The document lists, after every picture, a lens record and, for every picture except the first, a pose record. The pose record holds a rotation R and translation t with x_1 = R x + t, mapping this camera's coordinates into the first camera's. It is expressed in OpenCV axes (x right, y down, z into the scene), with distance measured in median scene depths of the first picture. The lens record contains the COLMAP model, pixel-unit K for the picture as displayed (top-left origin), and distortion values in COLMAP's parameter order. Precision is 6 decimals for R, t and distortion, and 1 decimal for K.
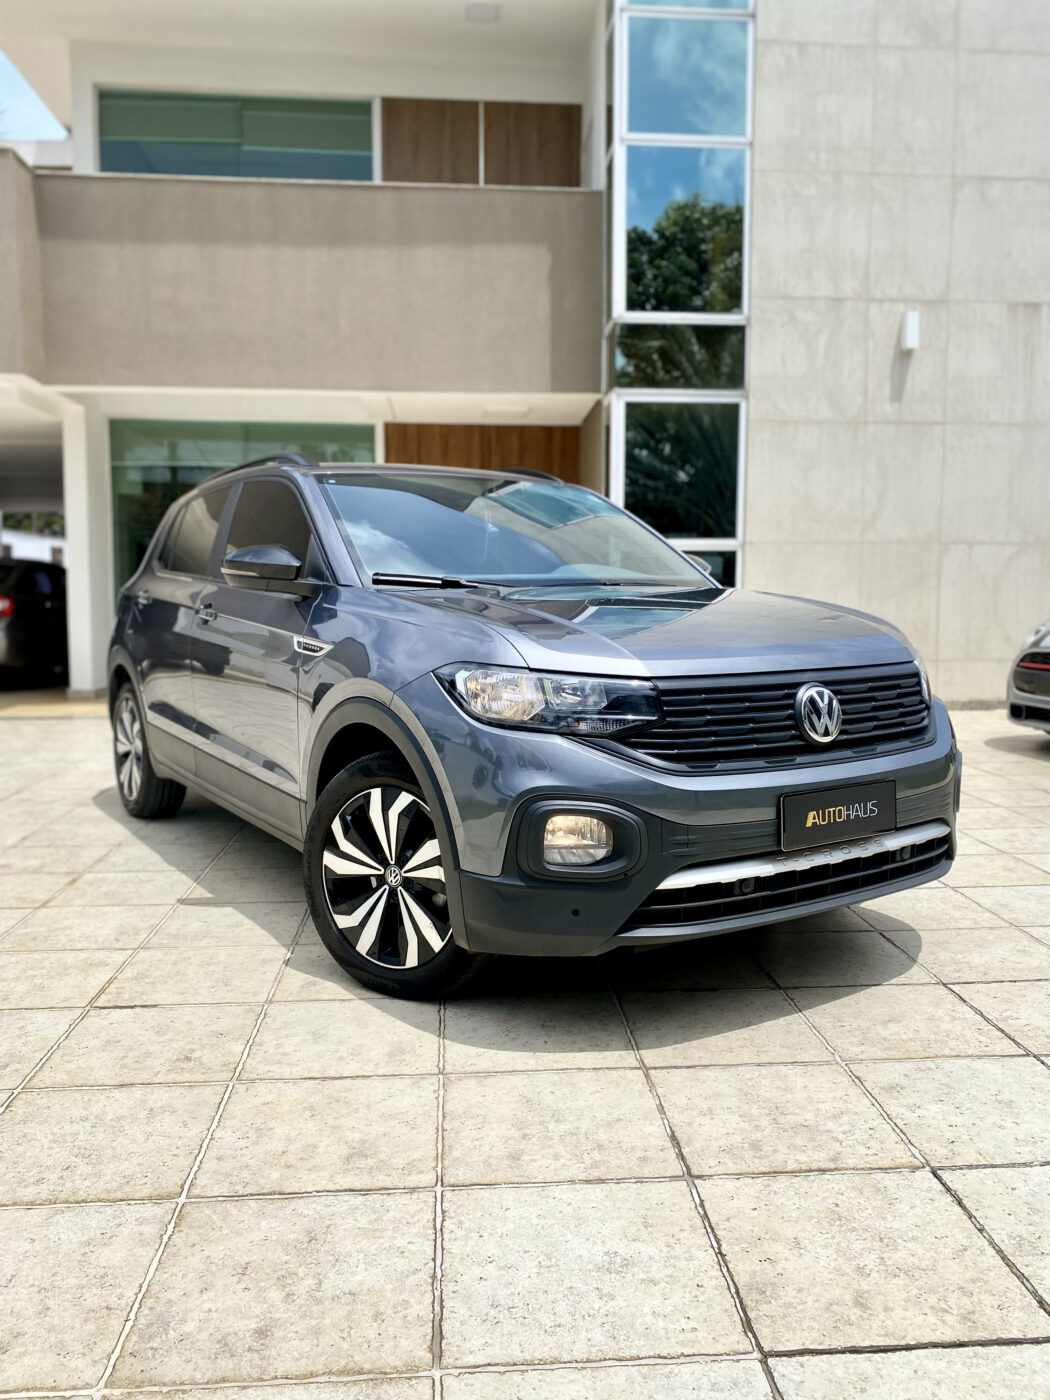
lens RADIAL K [[1077.8, 0, 527.5], [0, 1077.8, 699.1], [0, 0, 1]] dist [0.003834, 0.003117]
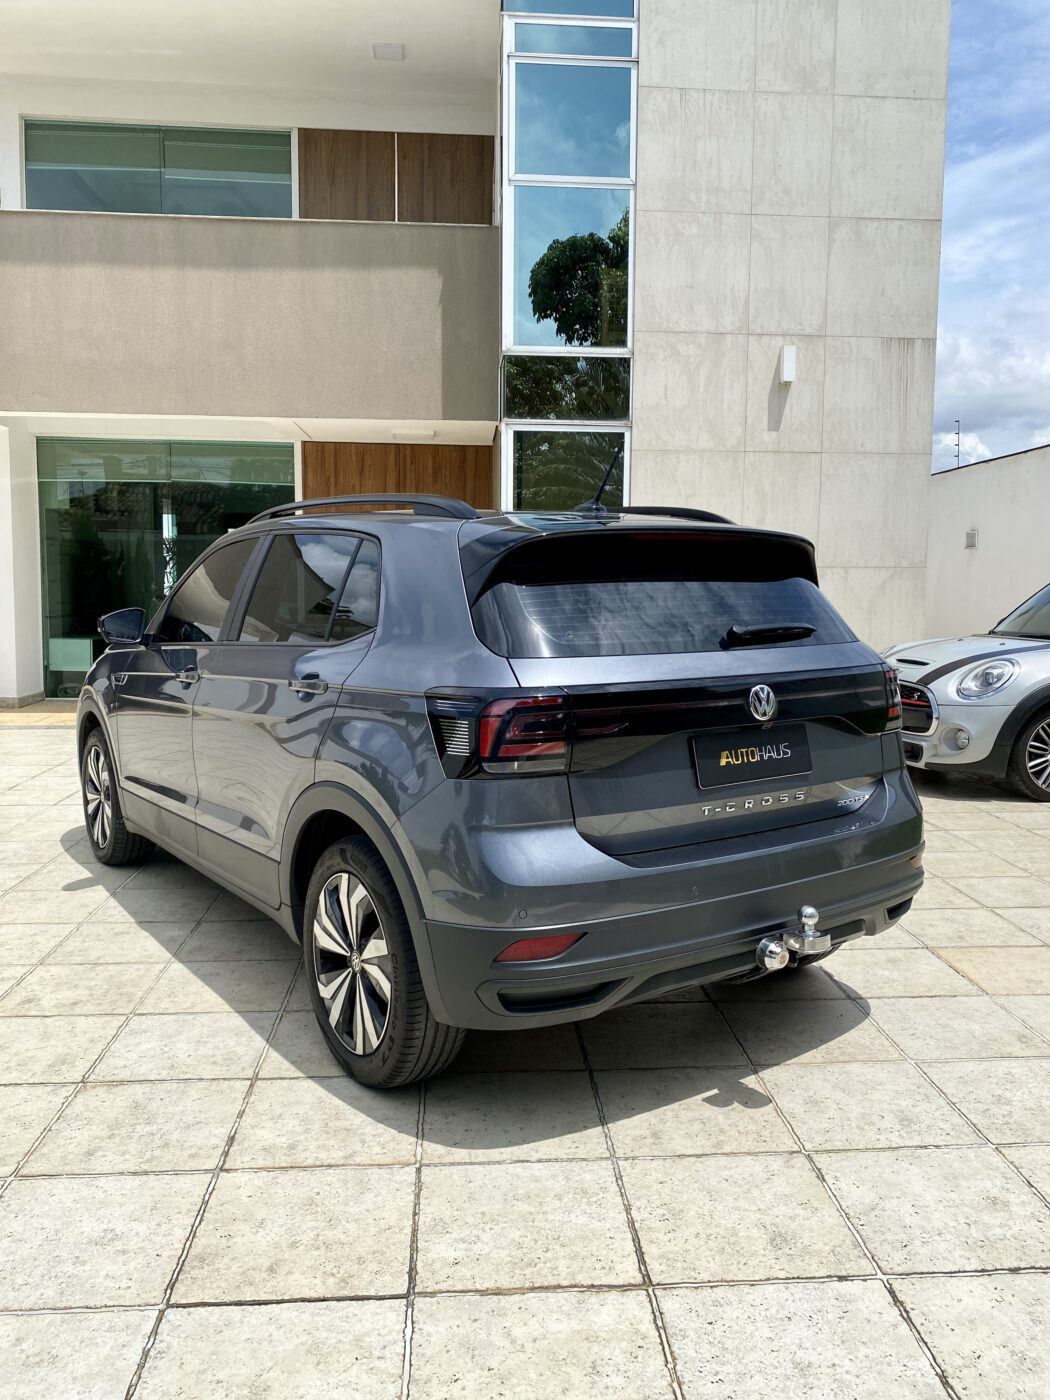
lens RADIAL K [[1080.8, 0, 527.3], [0, 1080.8, 698.0], [0, 0, 1]] dist [0.005292, 0.003457]
pose [[0.999956, 0.008278, -0.004406, 0.112100], [-0.008240, 0.999930, 0.008497, -0.025363], [0.004476, -0.008460, 0.999954, -0.053220]]
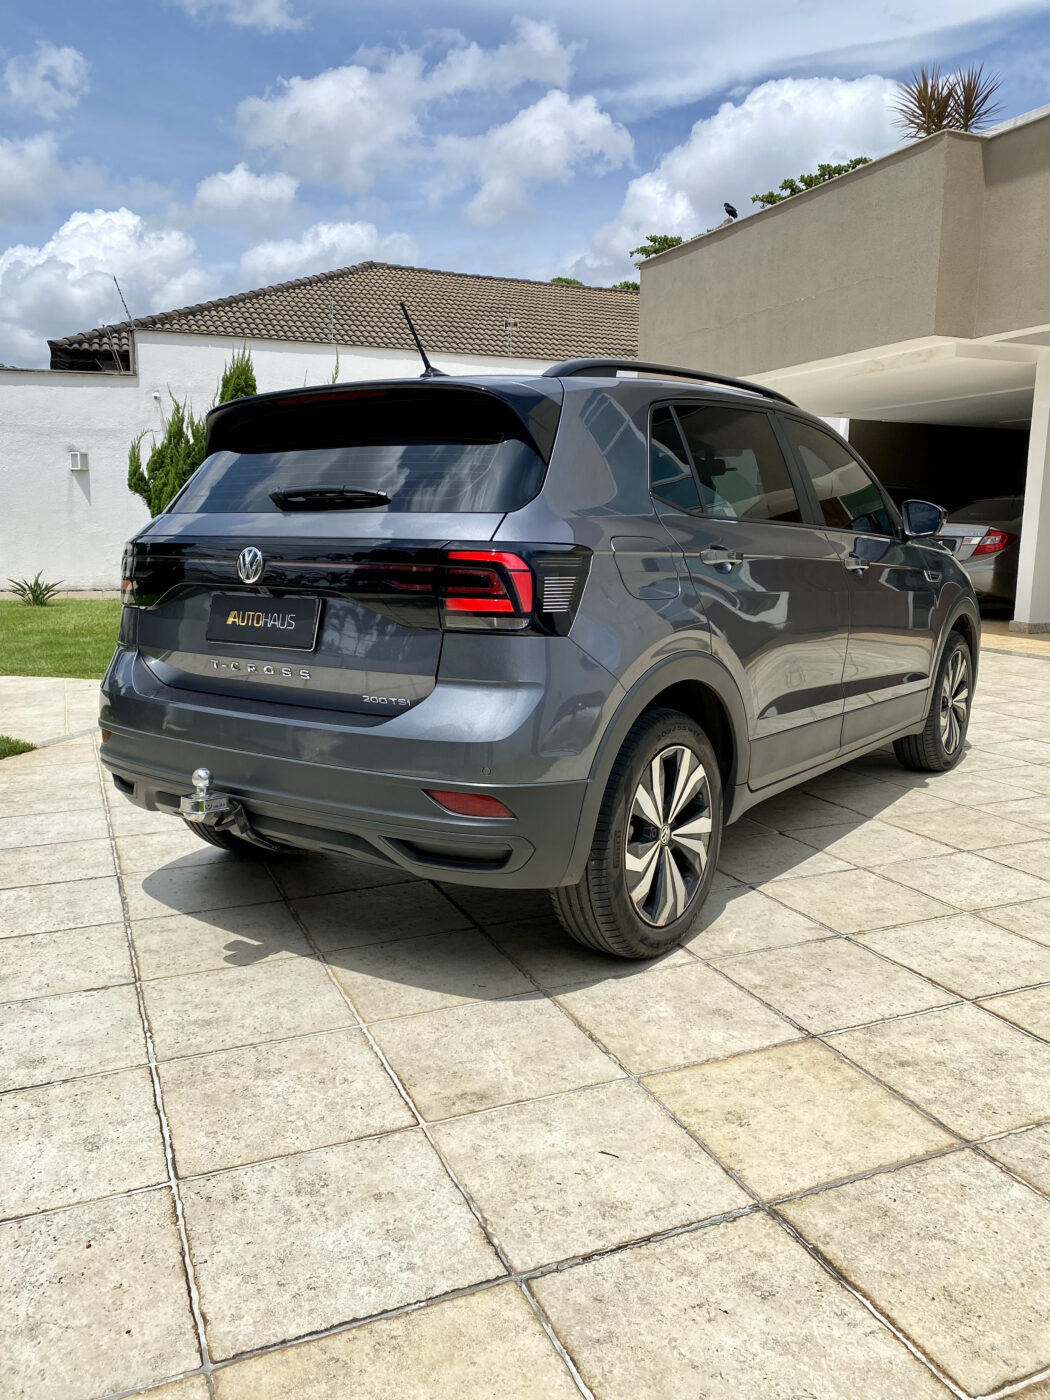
lens RADIAL K [[1071.7, 0, 523.3], [0, 1071.7, 699.7], [0, 0, 1]] dist [0.007796, -0.008694]
pose [[0.327618, 0.158466, -0.931426, 0.488301], [-0.096553, 0.986288, 0.133839, -0.032467], [0.939864, 0.046085, 0.338426, 0.227997]]
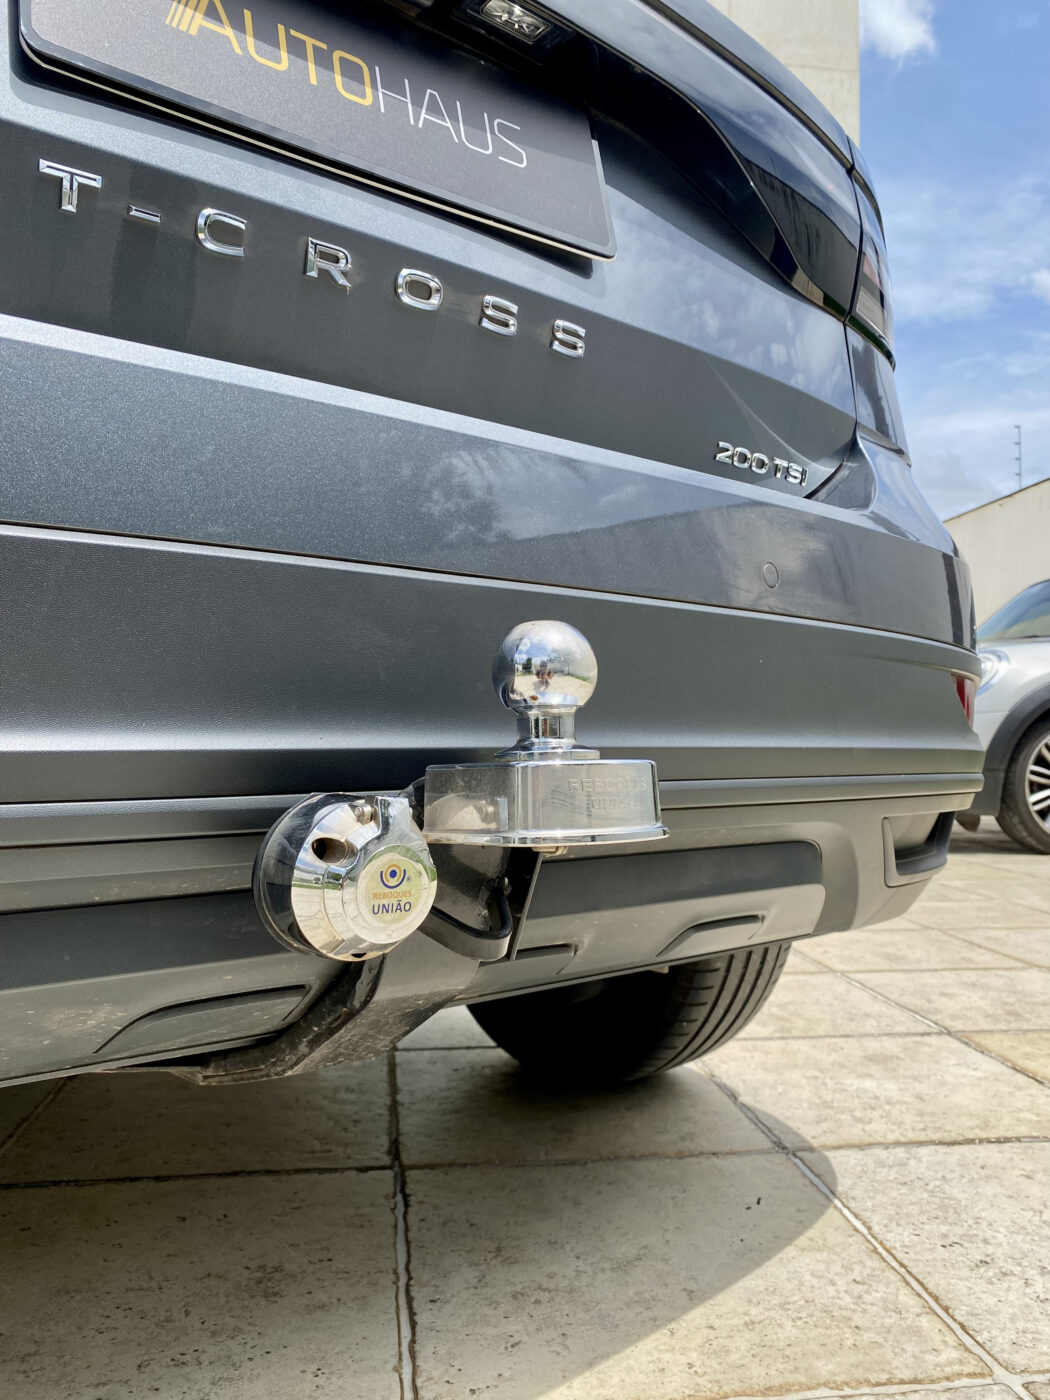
lens RADIAL K [[1090.4, 0, 524.3], [0, 1090.4, 696.3], [0, 0, 1]] dist [0.003894, 0.002586]
pose [[0.998135, 0.016012, 0.058901, 0.184454], [-0.007957, 0.990877, -0.134534, 0.045889], [-0.060517, 0.133814, 0.989157, 0.188871]]
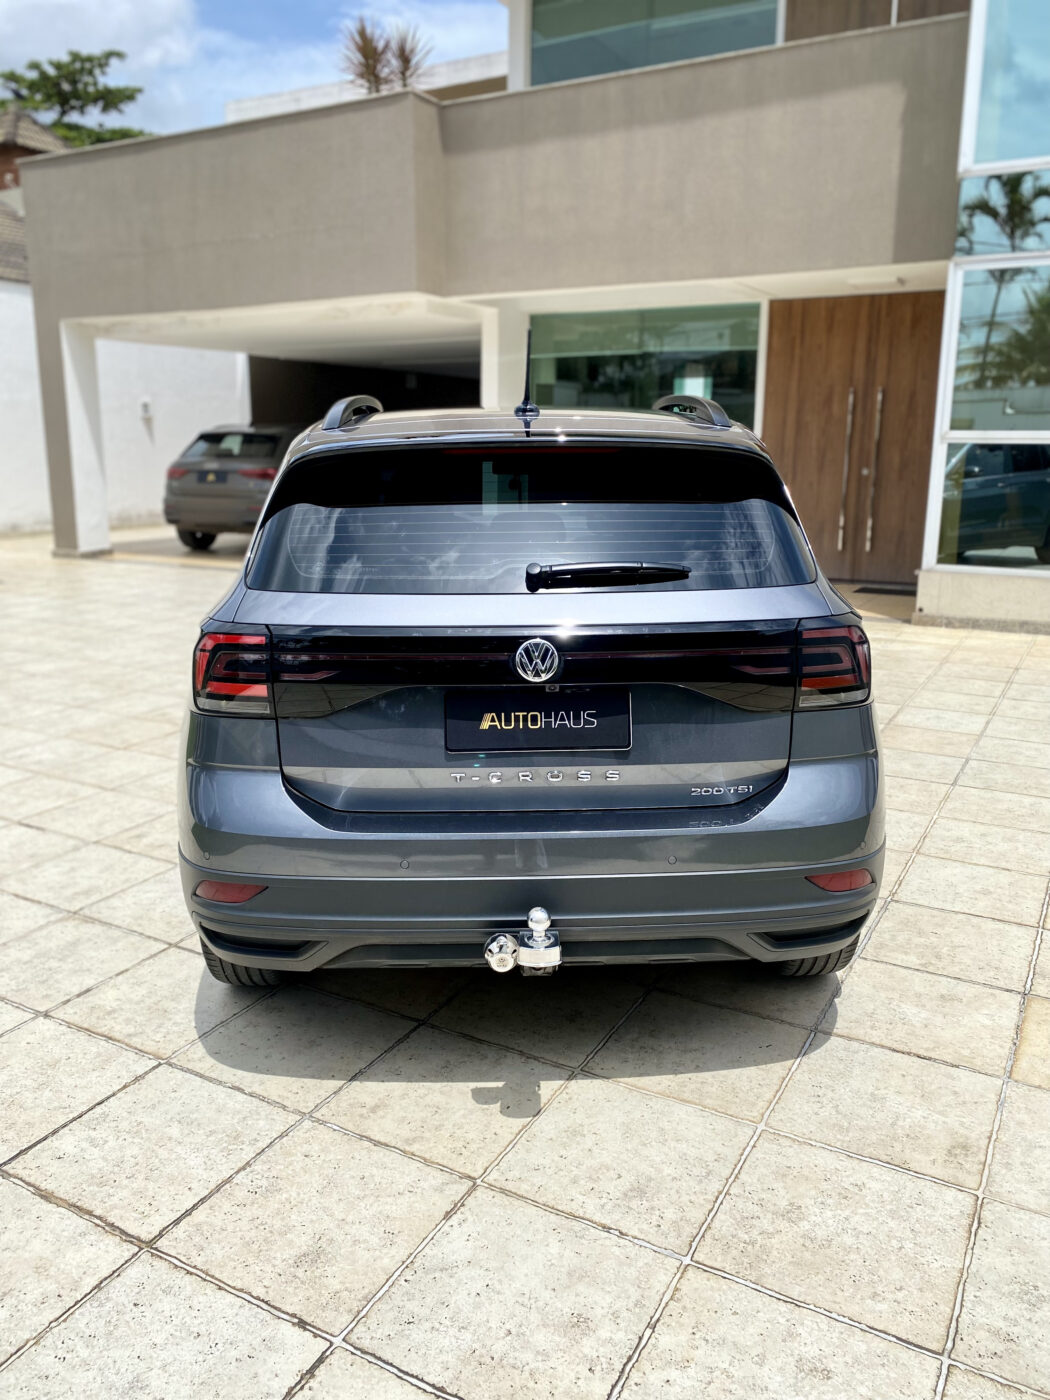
lens RADIAL K [[1078.1, 0, 523.7], [0, 1078.1, 694.3], [0, 0, 1]] dist [0.008377, -0.001629]
pose [[0.833579, 0.128493, -0.537248, 0.312872], [-0.053846, 0.986839, 0.152475, -0.052584], [0.549769, -0.098171, 0.829528, 0.042704]]
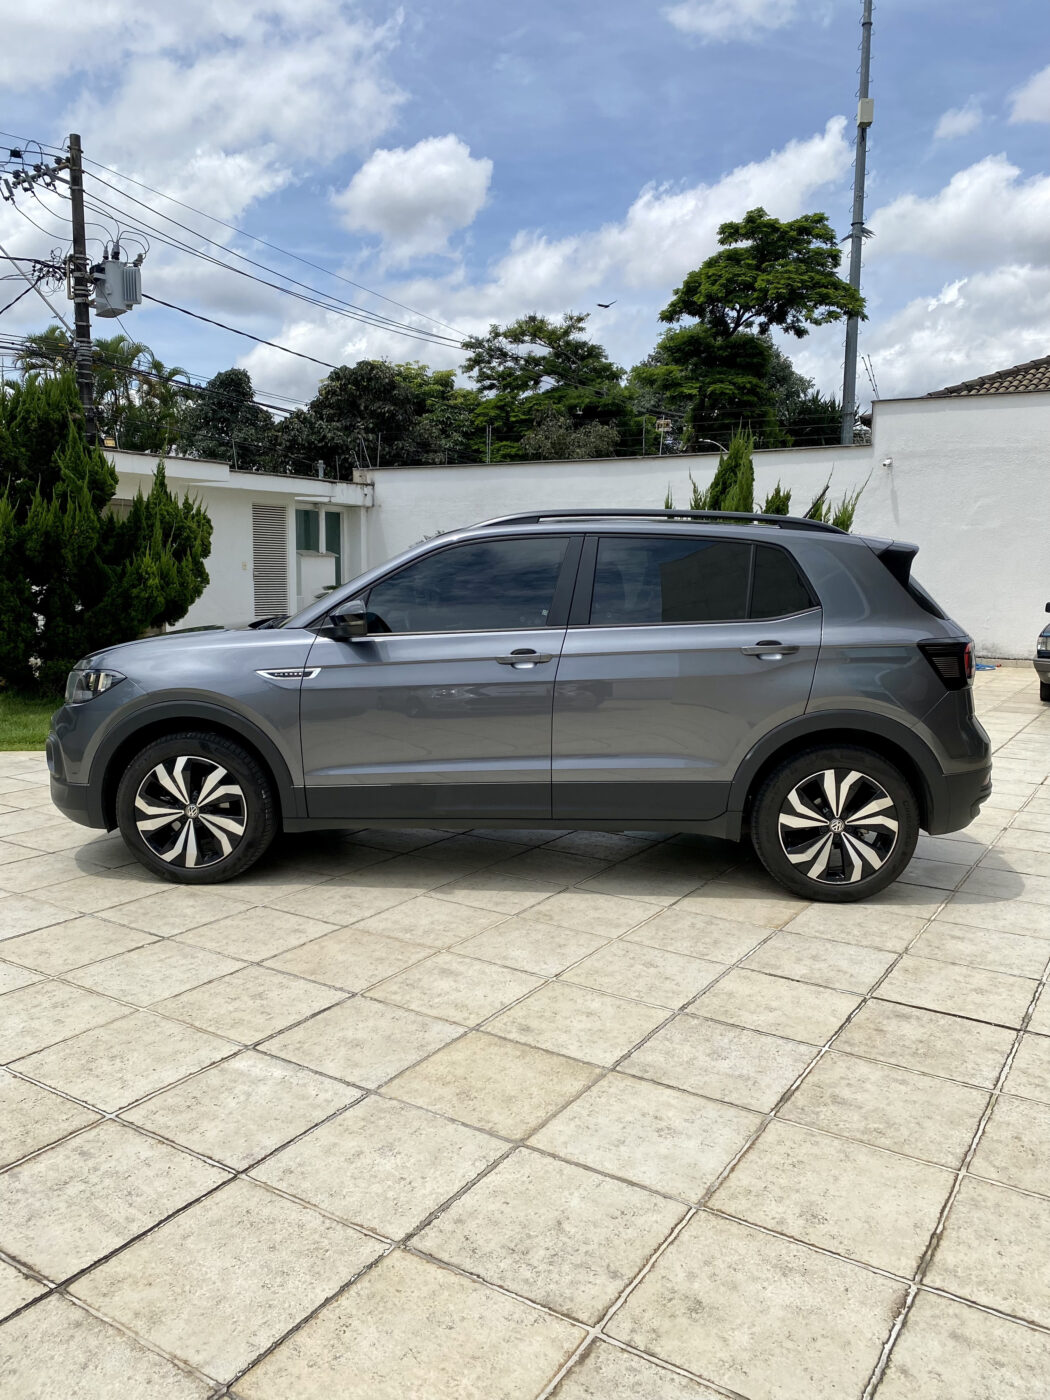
lens RADIAL K [[1054.6, 0, 528.8], [0, 1054.6, 700.5], [0, 0, 1]] dist [0.000581, -0.002417]
pose [[-0.591123, 0.097054, -0.800721, 0.413066], [-0.090687, 0.978442, 0.185544, -0.116344], [0.801467, 0.182294, -0.569578, 0.830165]]
